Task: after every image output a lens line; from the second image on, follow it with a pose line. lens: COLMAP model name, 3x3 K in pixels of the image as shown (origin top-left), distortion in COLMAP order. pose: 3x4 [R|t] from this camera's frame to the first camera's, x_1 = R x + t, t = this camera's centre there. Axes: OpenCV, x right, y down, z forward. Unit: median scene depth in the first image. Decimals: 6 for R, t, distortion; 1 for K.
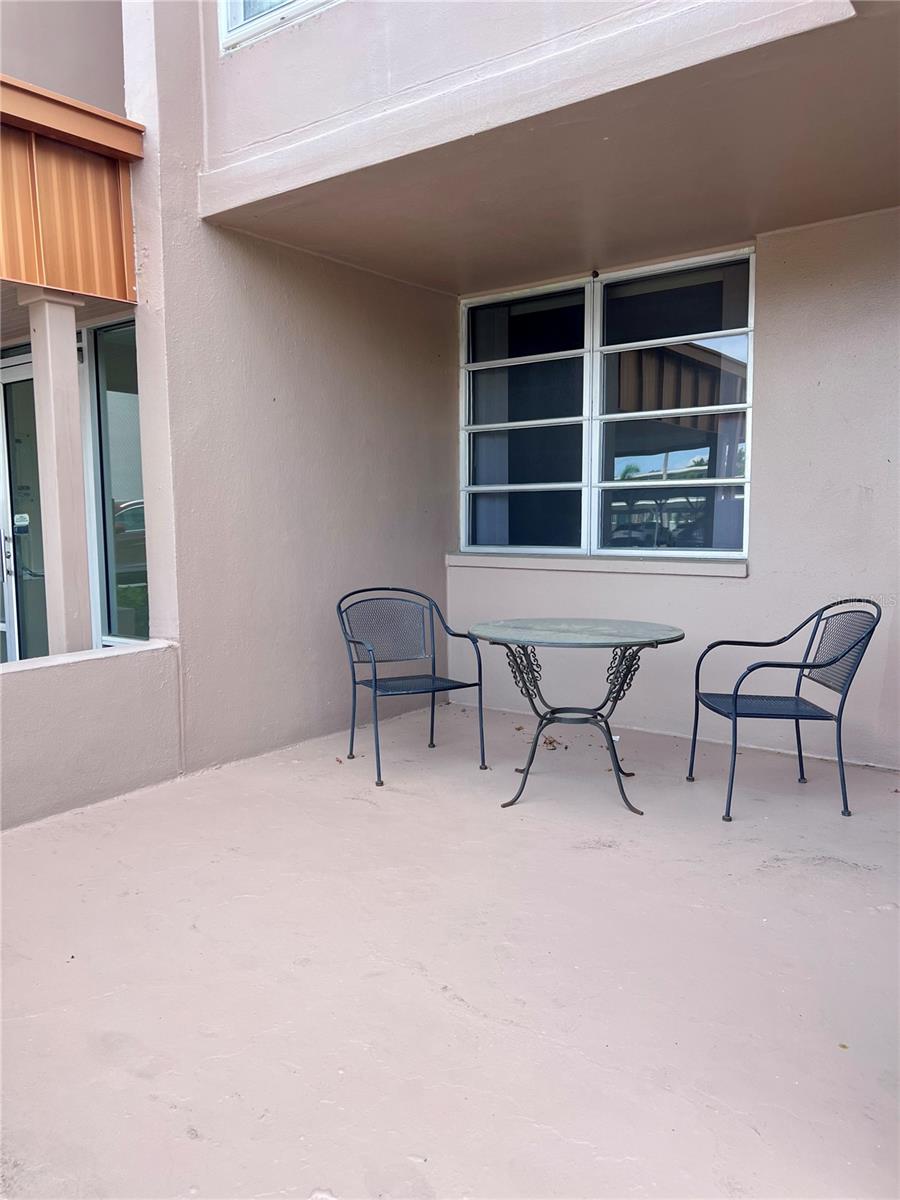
lens RADIAL K [[900.3, 0, 461.3], [0, 900.3, 603.1], [0, 0, 1]] dist [0.119067, -0.192128]
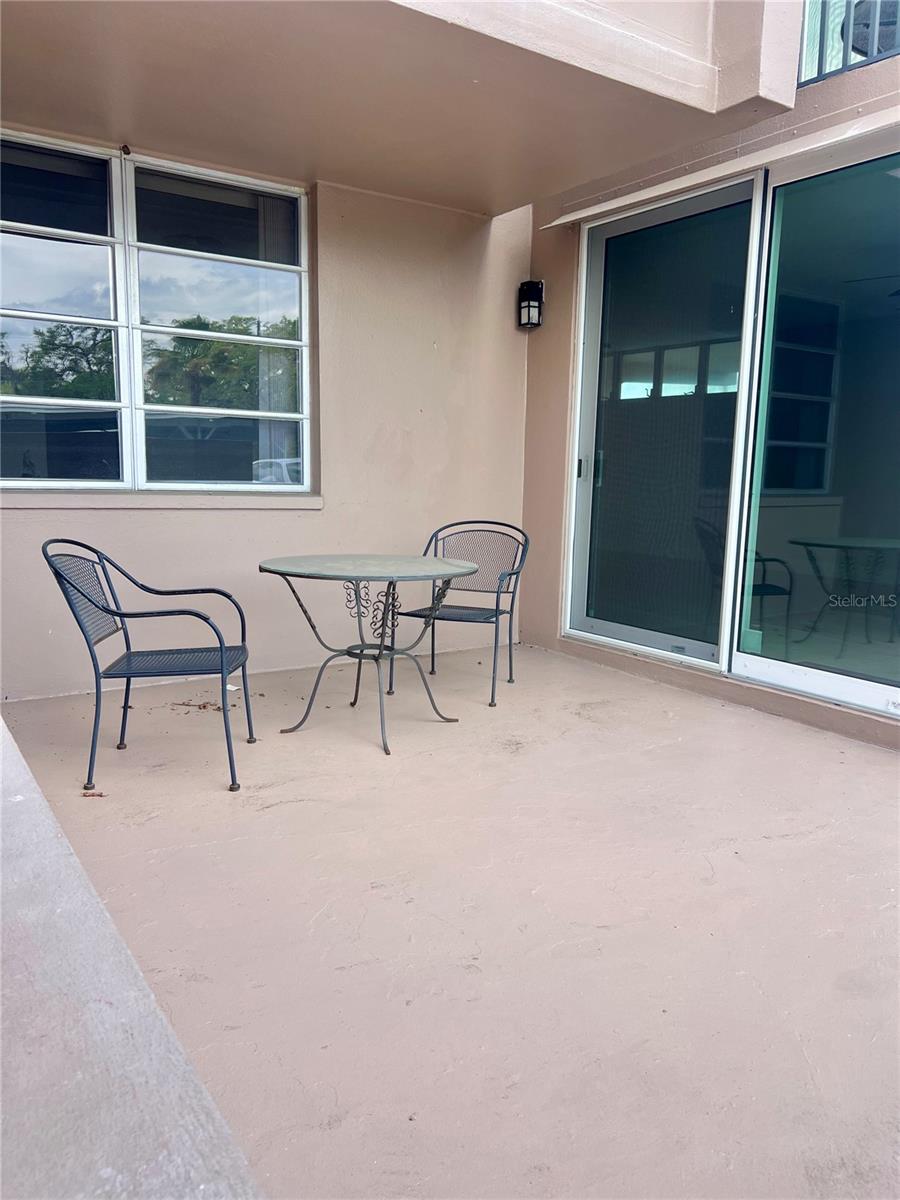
lens RADIAL K [[903.7, 0, 448.4], [0, 903.7, 601.2], [0, 0, 1]] dist [0.055668, -0.073016]
pose [[0.351815, -0.125462, 0.927623, -0.598559], [0.063438, 0.991894, 0.110095, -0.026246], [-0.933917, 0.020113, 0.356923, 0.453666]]
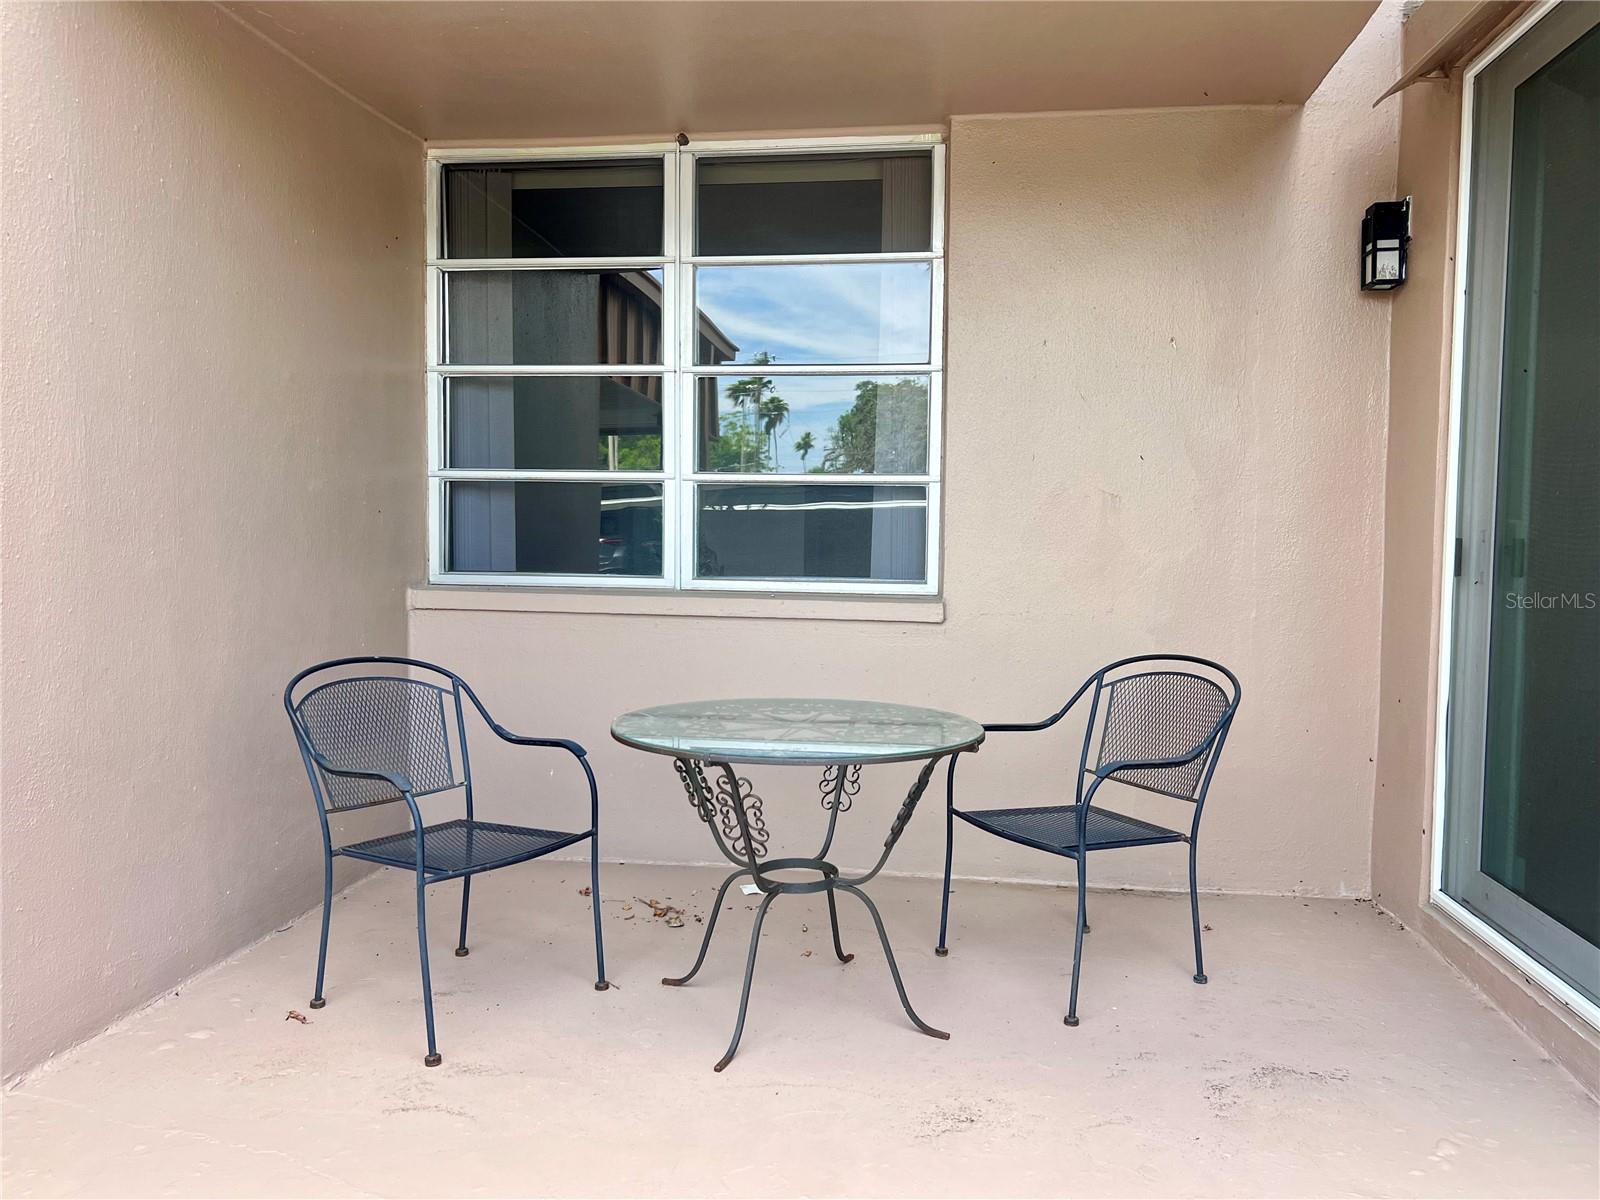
lens RADIAL K [[1204.9, 0, 804.3], [0, 1204.9, 595.8], [0, 0, 1]] dist [0.055668, -0.073016]
pose [[0.879788, -0.011611, 0.475225, -0.184917], [0.028943, 0.999155, -0.029170, -0.023786], [-0.474485, 0.039417, 0.879381, 0.254820]]
